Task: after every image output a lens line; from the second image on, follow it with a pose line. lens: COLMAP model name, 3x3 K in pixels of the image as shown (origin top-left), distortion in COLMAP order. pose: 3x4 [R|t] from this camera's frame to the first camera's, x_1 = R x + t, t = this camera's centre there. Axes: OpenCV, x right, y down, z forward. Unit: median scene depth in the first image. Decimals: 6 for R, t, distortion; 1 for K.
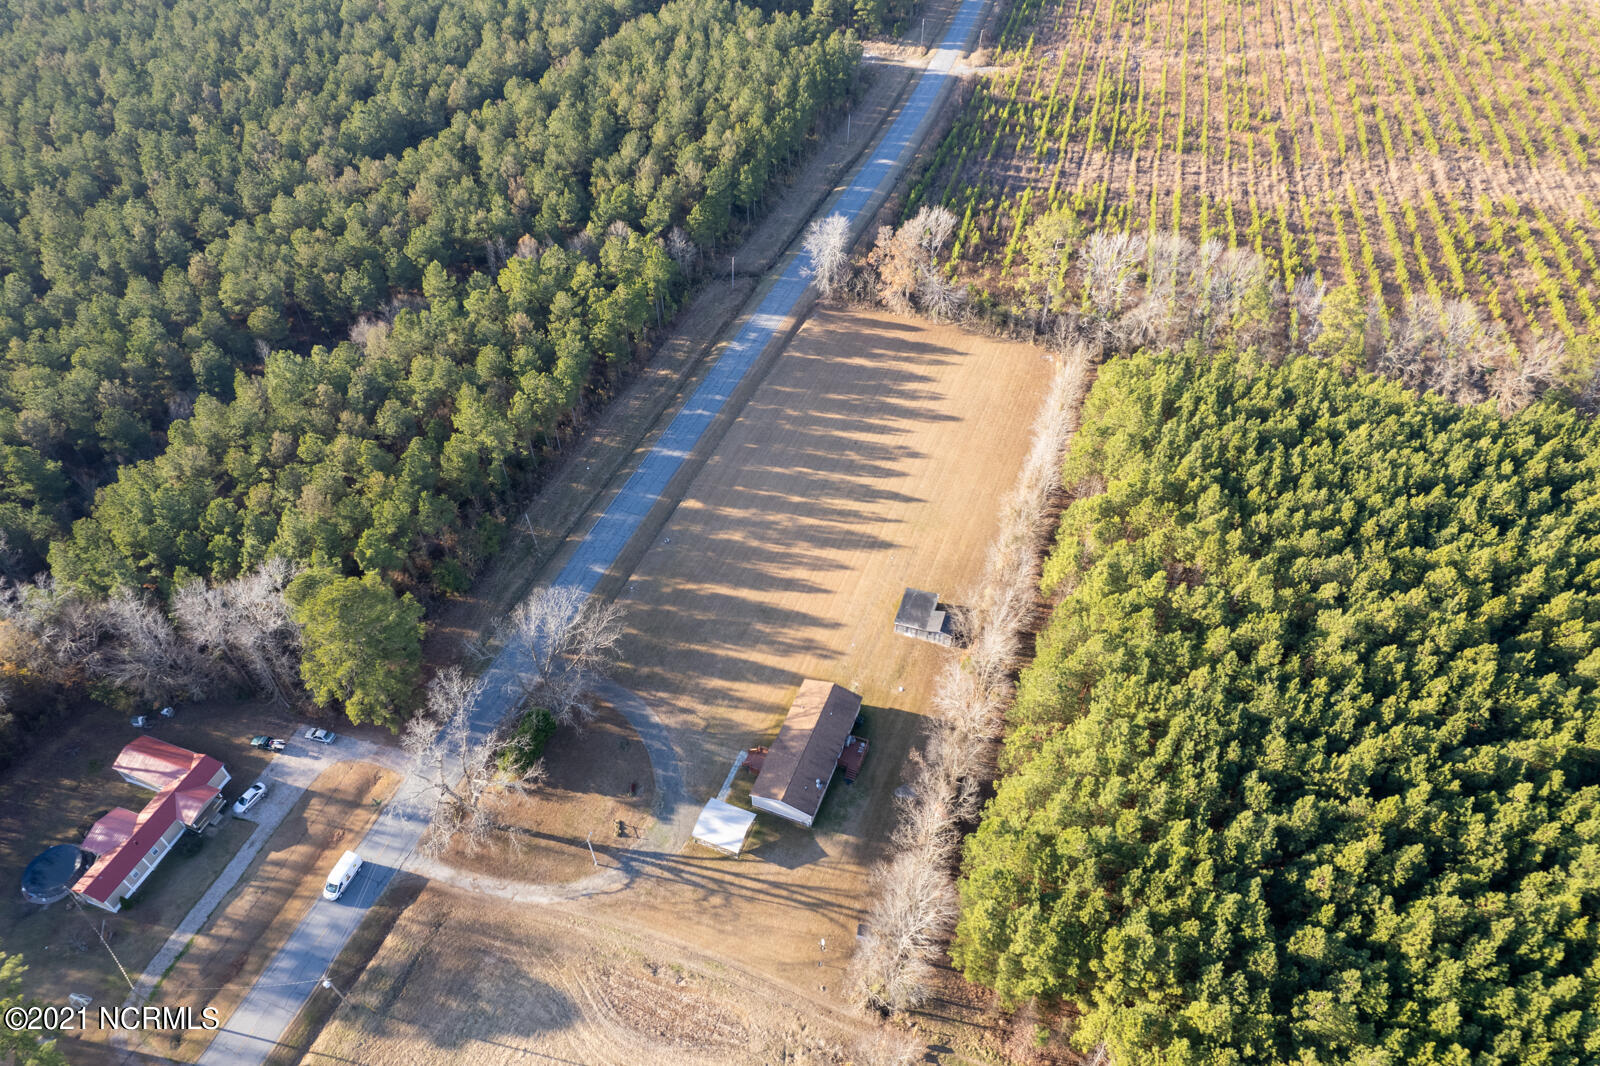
lens RADIAL K [[1012.3, 0, 800.0], [0, 1012.3, 533.0], [0, 0, 1]] dist [-0.066386, 0.049101]
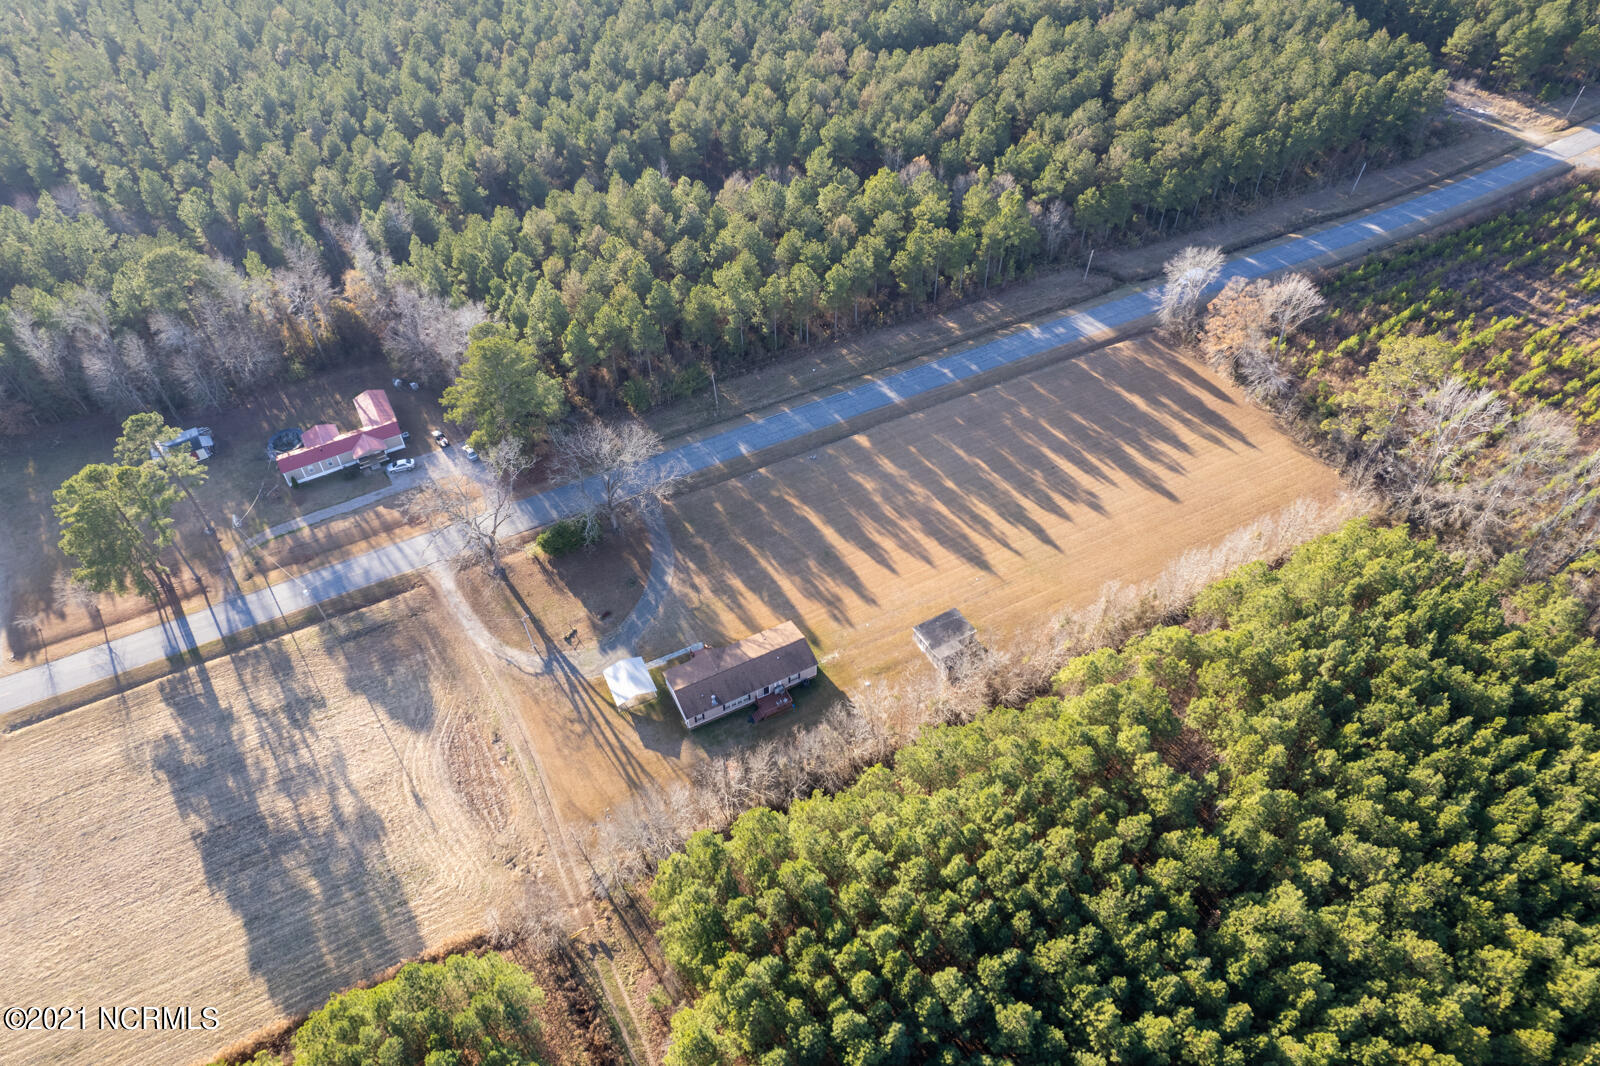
lens RADIAL K [[1018.6, 0, 800.0], [0, 1018.6, 533.0], [0, 0, 1]] dist [-0.079676, 0.070774]
pose [[0.747297, 0.486389, -0.452739, 0.380600], [-0.467443, 0.869041, 0.162066, -0.090047], [0.472276, 0.090518, 0.876791, 0.086310]]
